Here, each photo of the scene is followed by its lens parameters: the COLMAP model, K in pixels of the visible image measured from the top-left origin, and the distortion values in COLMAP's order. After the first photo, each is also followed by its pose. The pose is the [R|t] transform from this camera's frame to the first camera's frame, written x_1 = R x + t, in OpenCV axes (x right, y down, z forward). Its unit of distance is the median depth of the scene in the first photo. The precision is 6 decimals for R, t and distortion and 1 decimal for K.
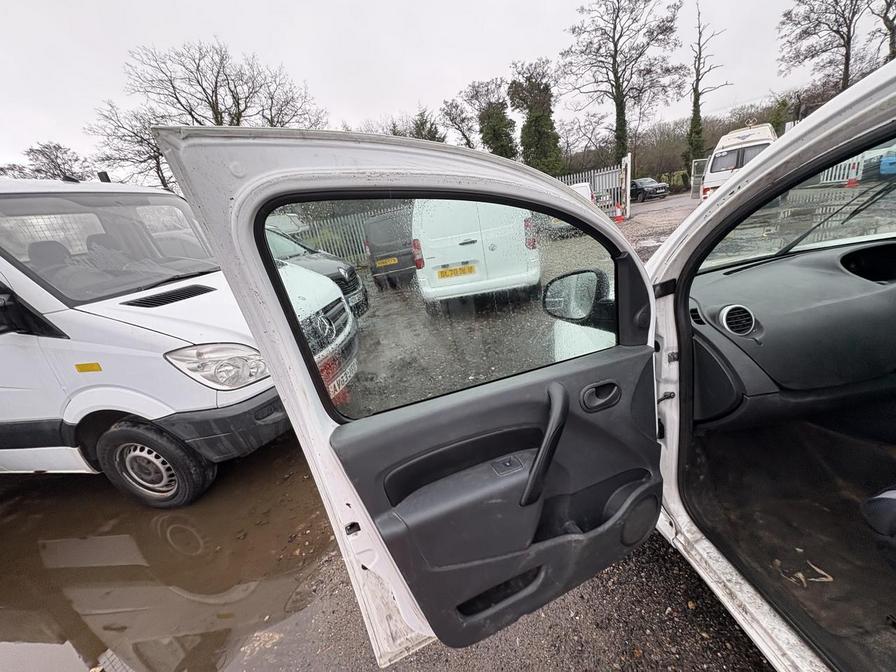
lens RADIAL K [[356.3, 0, 447.0], [0, 356.3, 335.1], [0, 0, 1]] dist [0.002672, -0.000600]
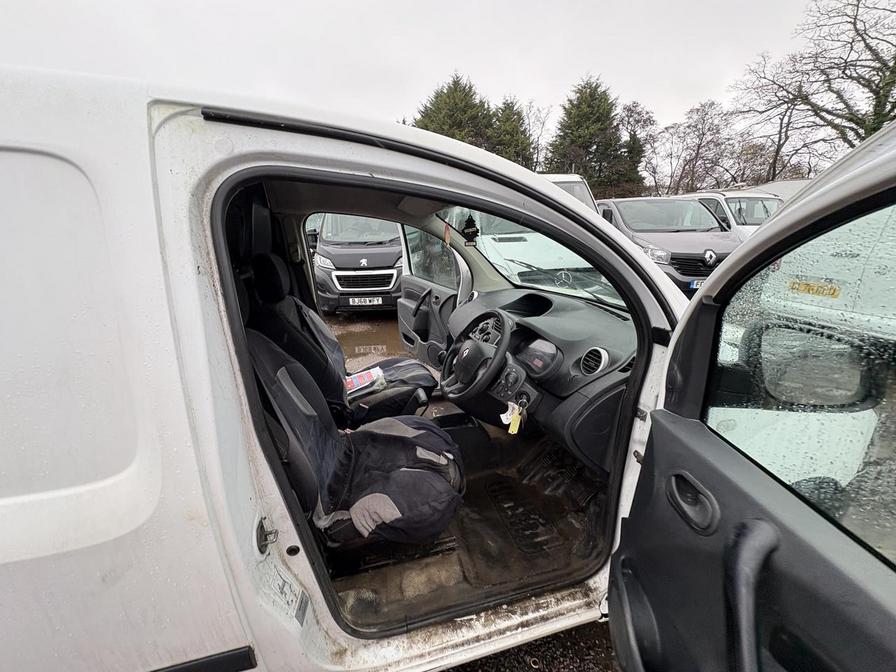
lens RADIAL K [[356.3, 0, 447.4], [0, 356.3, 334.2], [0, 0, 1]] dist [0.002672, -0.000600]
pose [[0.182923, 0.434138, -0.882079, 0.115946], [-0.315638, 0.875653, 0.365519, -0.024004], [0.931081, 0.211556, 0.297208, 0.011196]]
